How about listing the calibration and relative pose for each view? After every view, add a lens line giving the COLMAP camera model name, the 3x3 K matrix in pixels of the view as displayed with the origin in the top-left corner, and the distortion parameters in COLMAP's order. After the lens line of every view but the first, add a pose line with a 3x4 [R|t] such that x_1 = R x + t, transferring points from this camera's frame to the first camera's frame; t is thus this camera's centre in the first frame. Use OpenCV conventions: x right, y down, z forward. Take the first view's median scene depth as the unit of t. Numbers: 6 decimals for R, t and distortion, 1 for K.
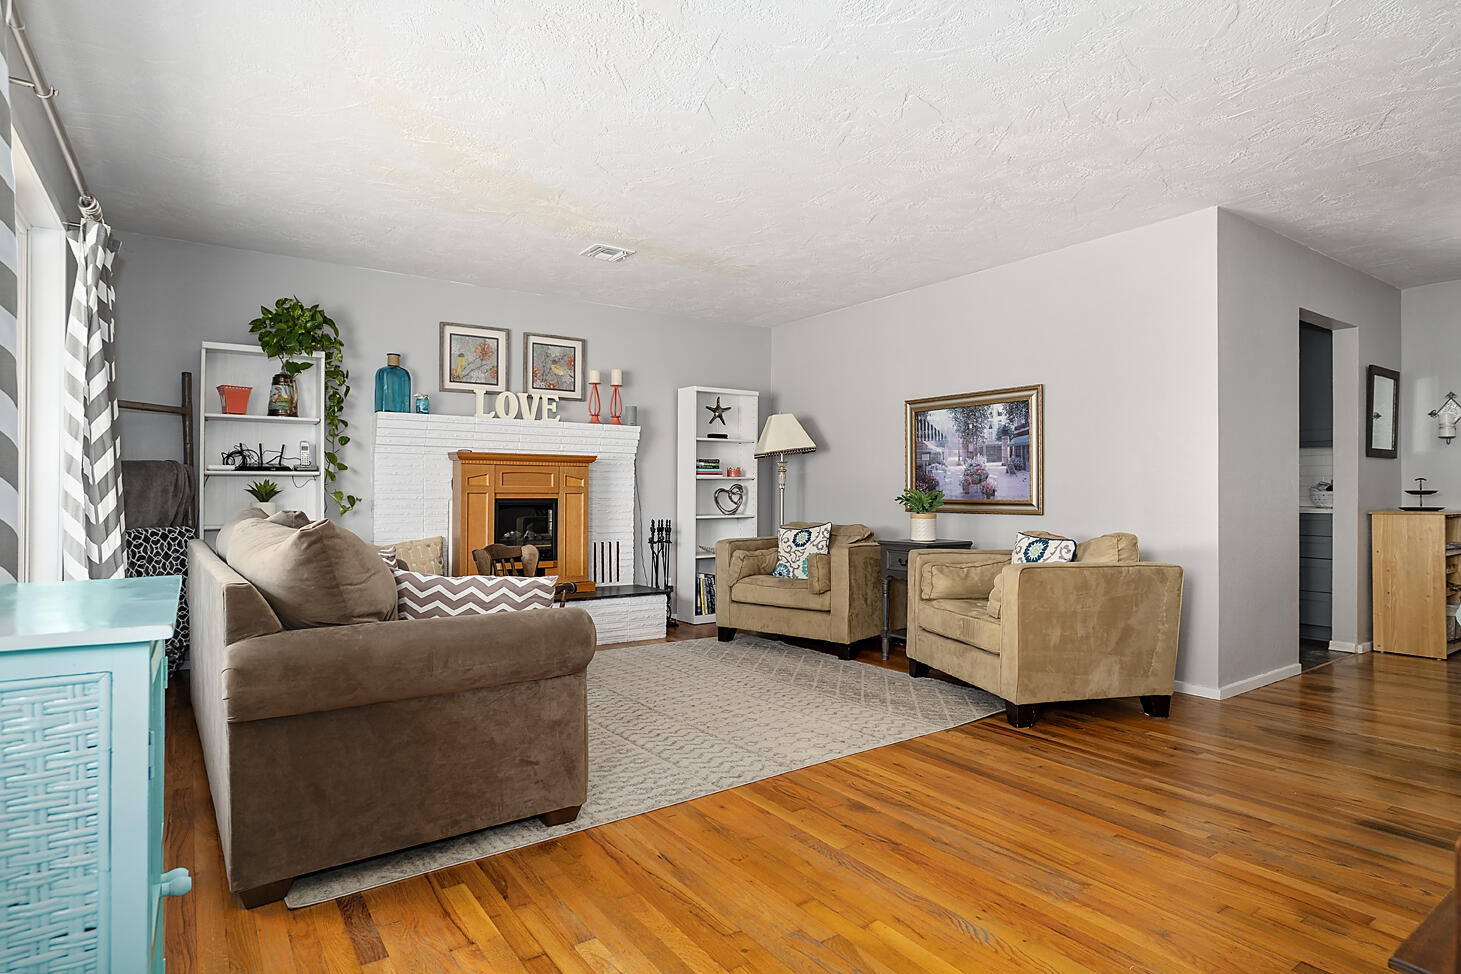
lens RADIAL K [[780.4, 0, 737.3], [0, 780.4, 488.9], [0, 0, 1]] dist [-0.024117, 0.001095]
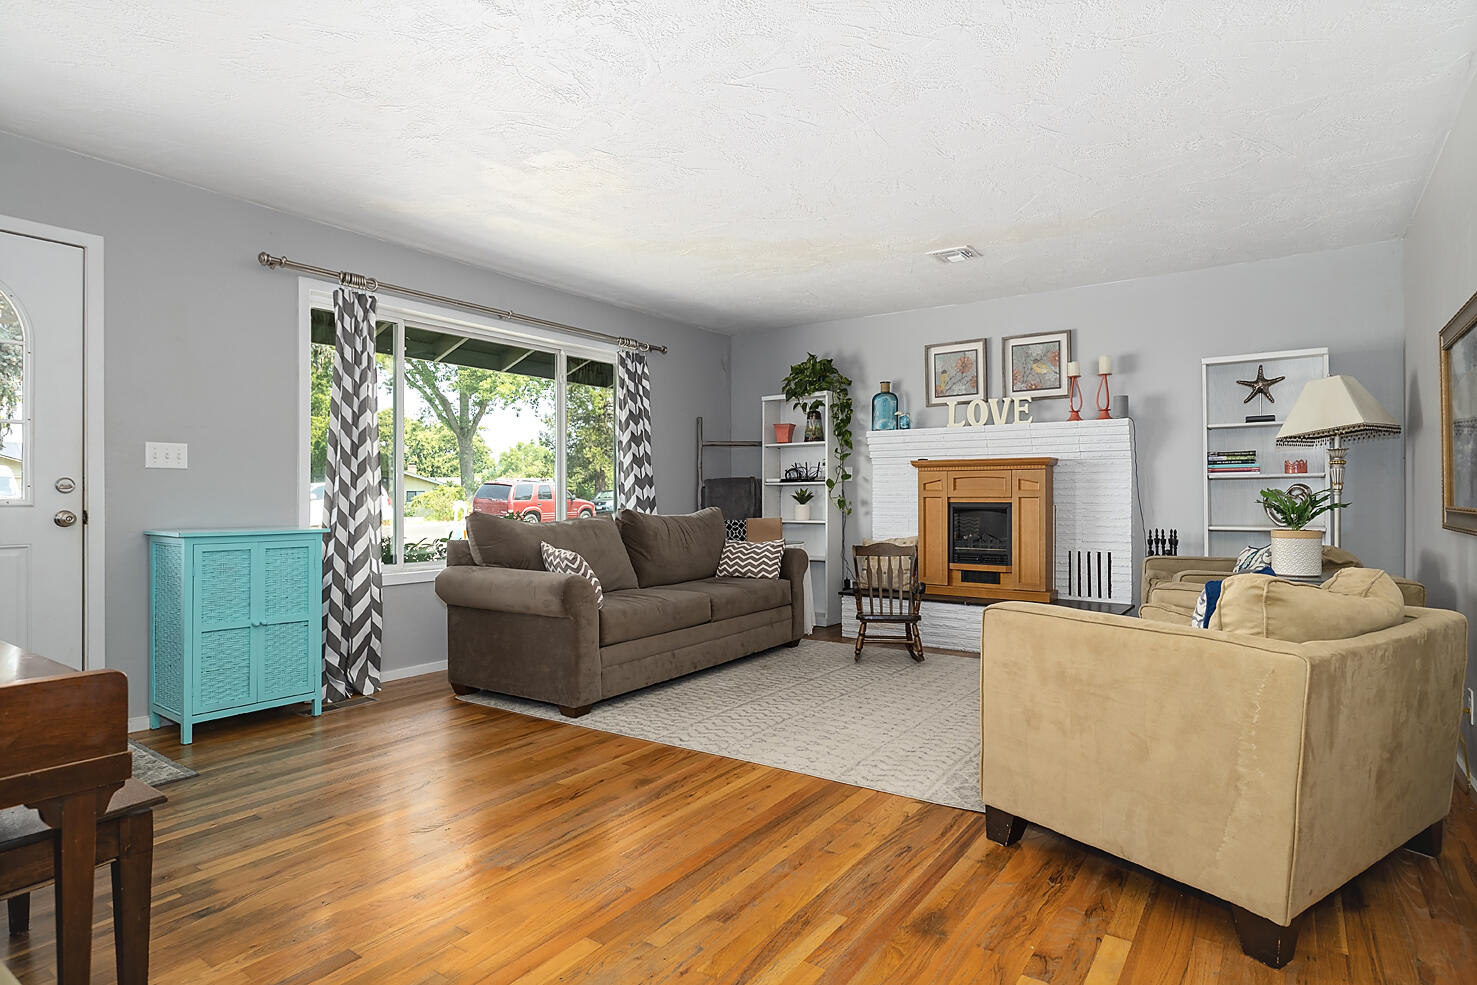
lens RADIAL K [[788.9, 0, 746.9], [0, 788.9, 493.7], [0, 0, 1]] dist [-0.024117, 0.001095]
pose [[0.349458, -0.005433, -0.936936, 0.646508], [0.007915, 0.999965, -0.002846, 0.001282], [0.936919, -0.006421, 0.349489, 0.382696]]
